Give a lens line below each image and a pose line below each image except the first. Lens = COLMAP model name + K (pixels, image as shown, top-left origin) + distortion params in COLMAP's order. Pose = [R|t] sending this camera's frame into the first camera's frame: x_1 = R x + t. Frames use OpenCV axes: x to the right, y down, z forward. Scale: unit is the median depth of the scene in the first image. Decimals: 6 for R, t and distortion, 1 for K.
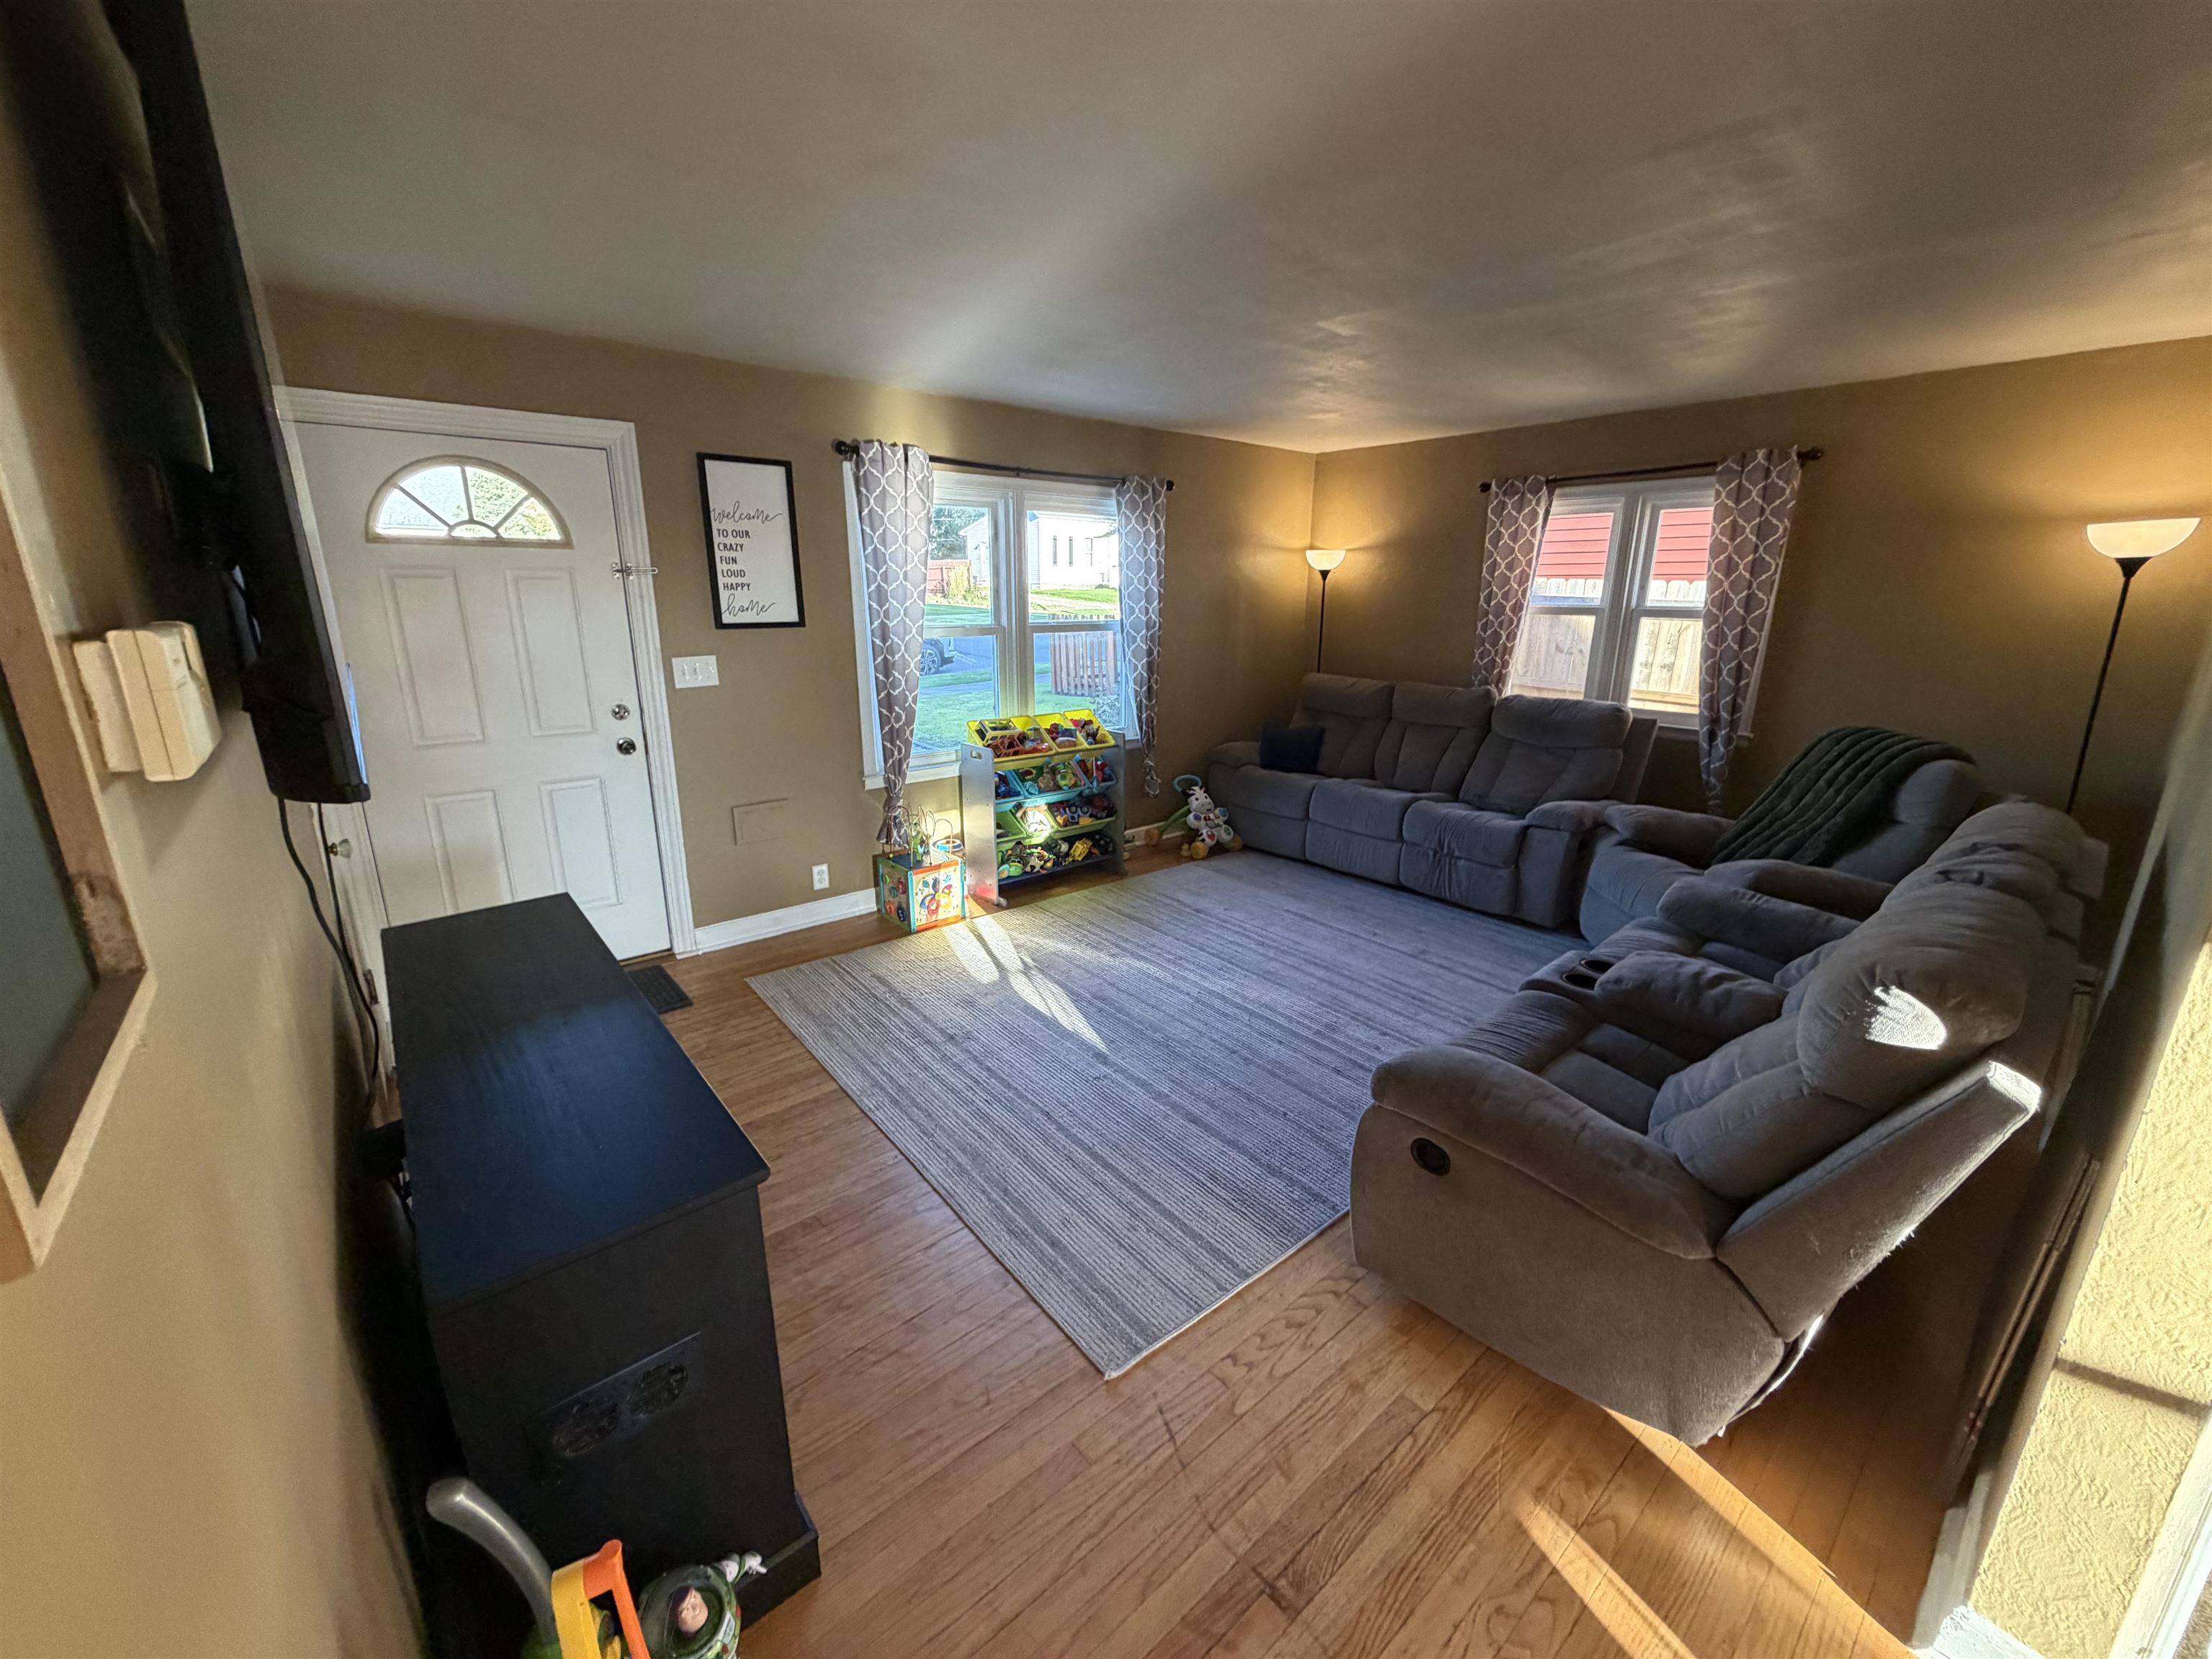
lens RADIAL K [[882.7, 0, 1101.1], [0, 882.7, 826.9], [0, 0, 1]] dist [0.000828, 0.000076]
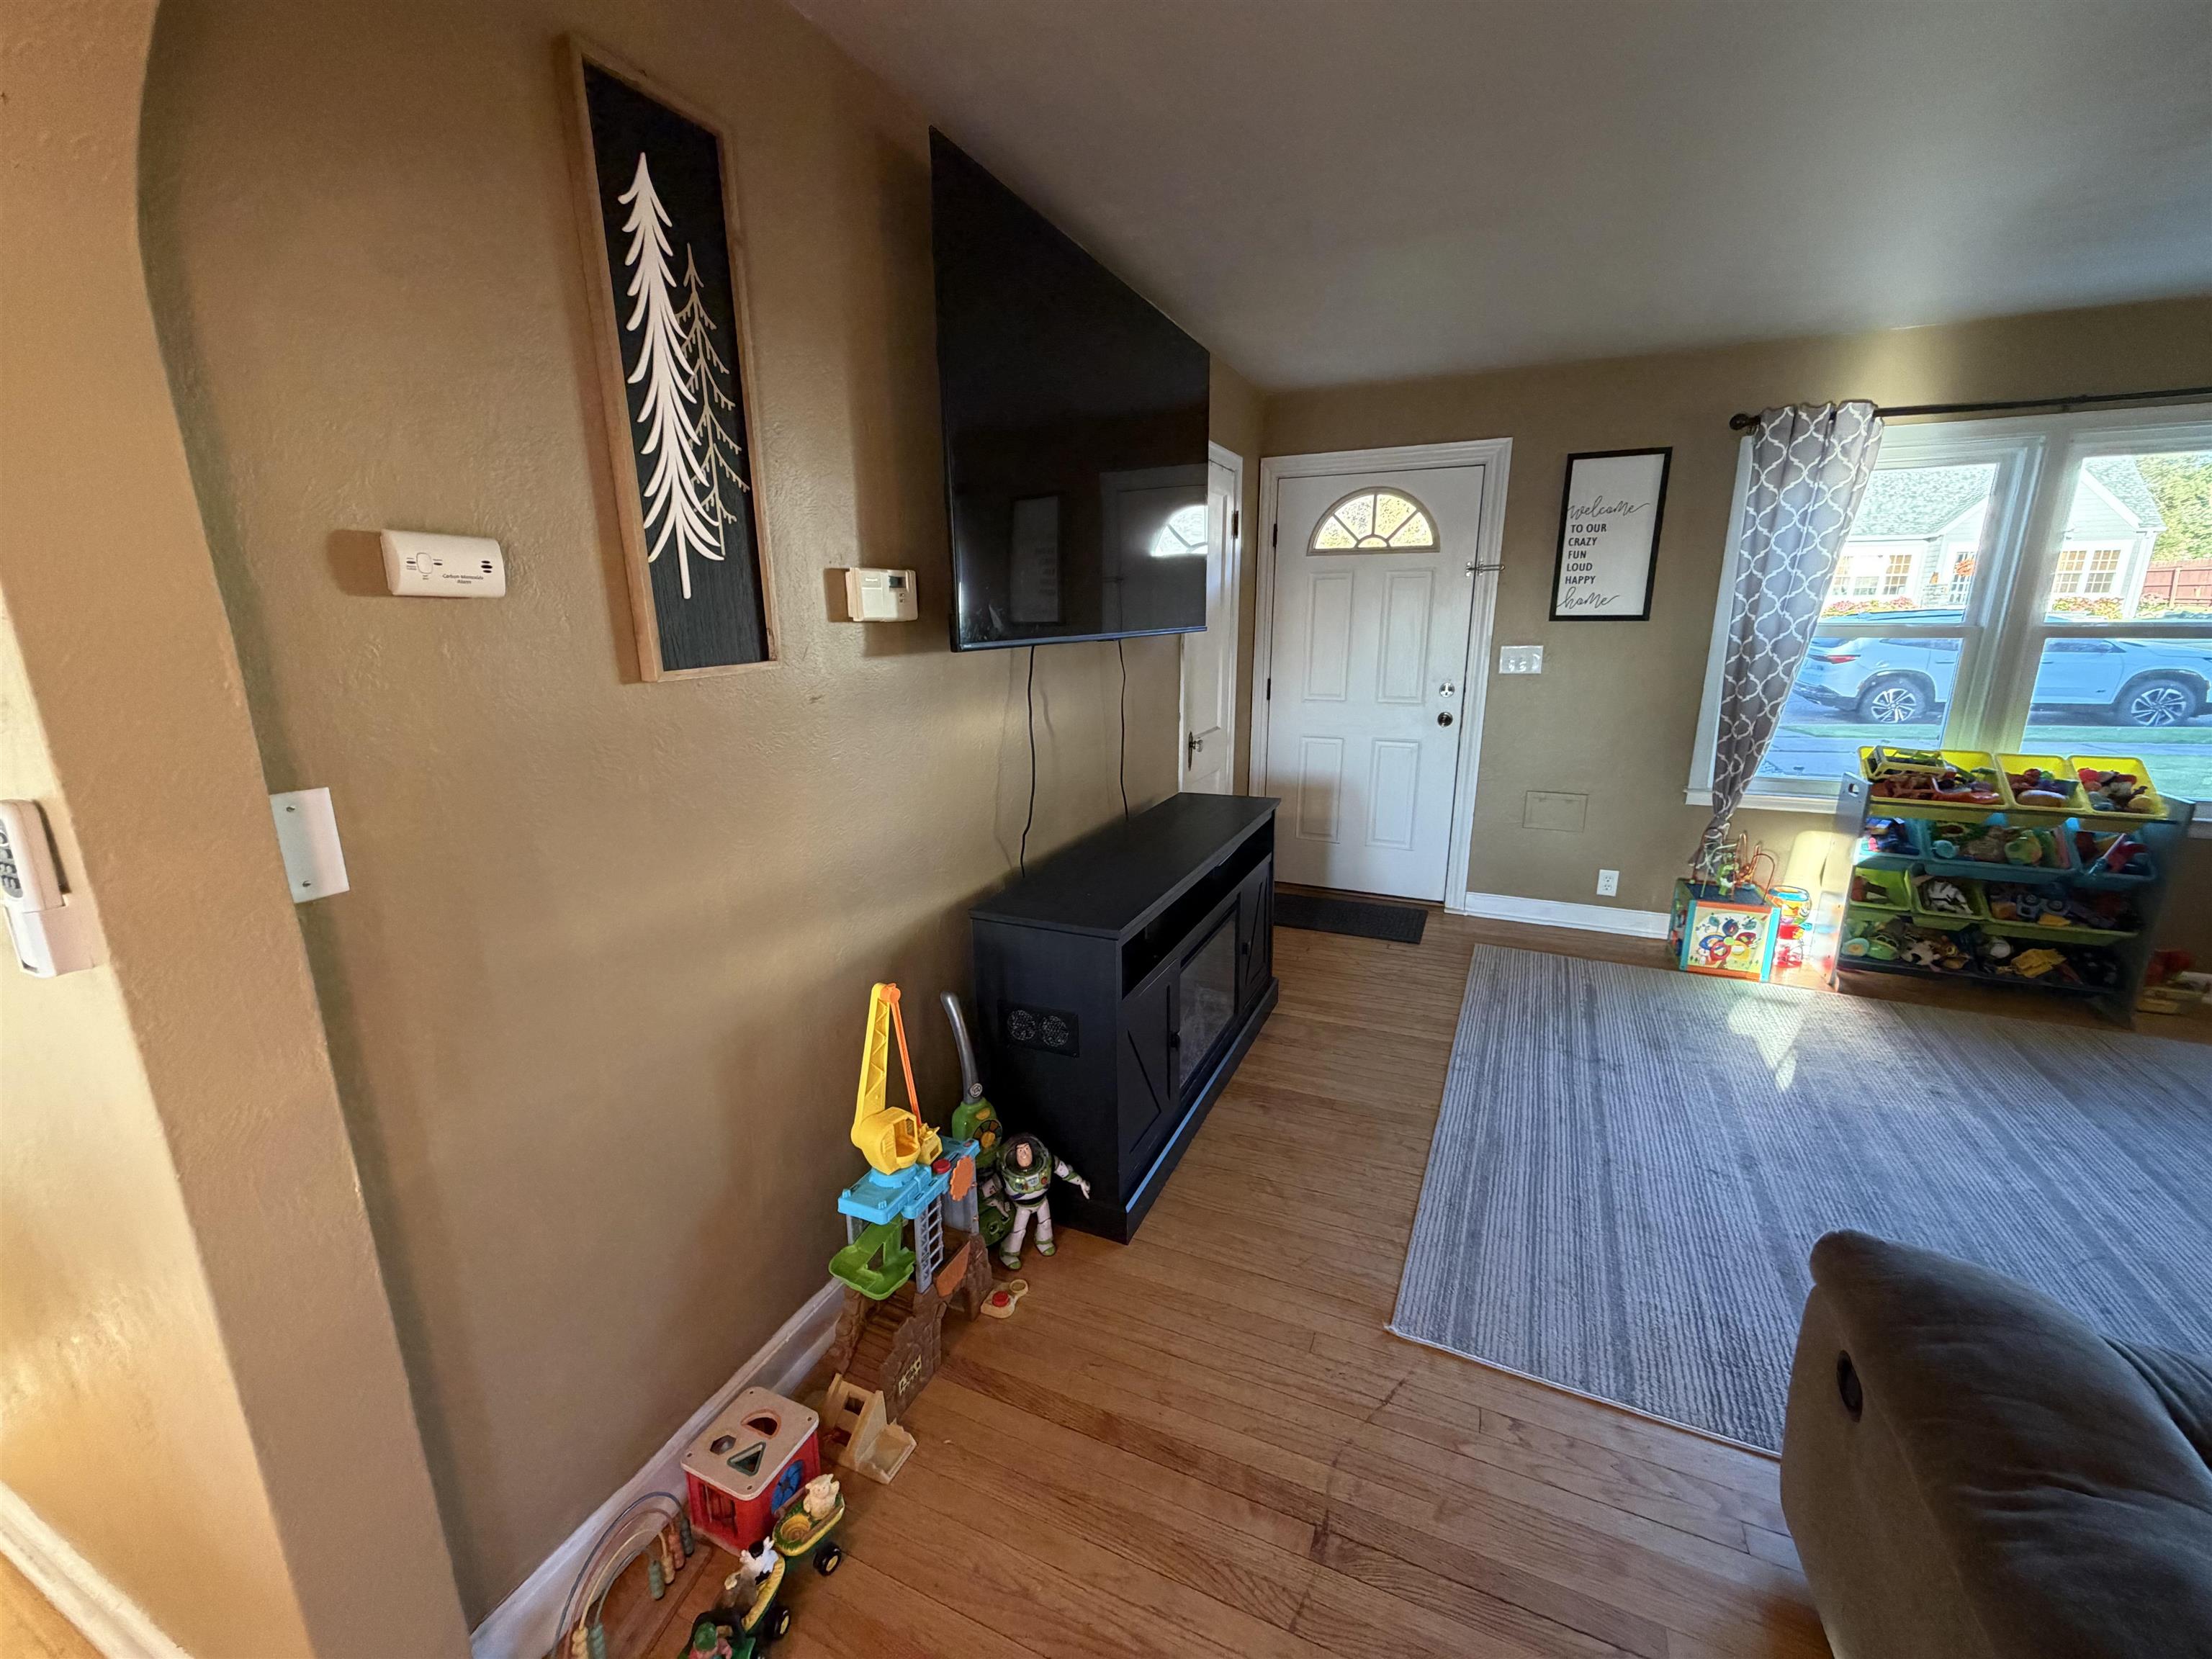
lens RADIAL K [[882.7, 0, 1101.1], [0, 882.7, 826.9], [0, 0, 1]] dist [0.000828, 0.000076]
pose [[0.434558, 0.209398, -0.875963, 0.301919], [-0.227556, 0.966568, 0.118168, 0.011220], [0.871422, 0.147980, 0.467680, 0.073898]]
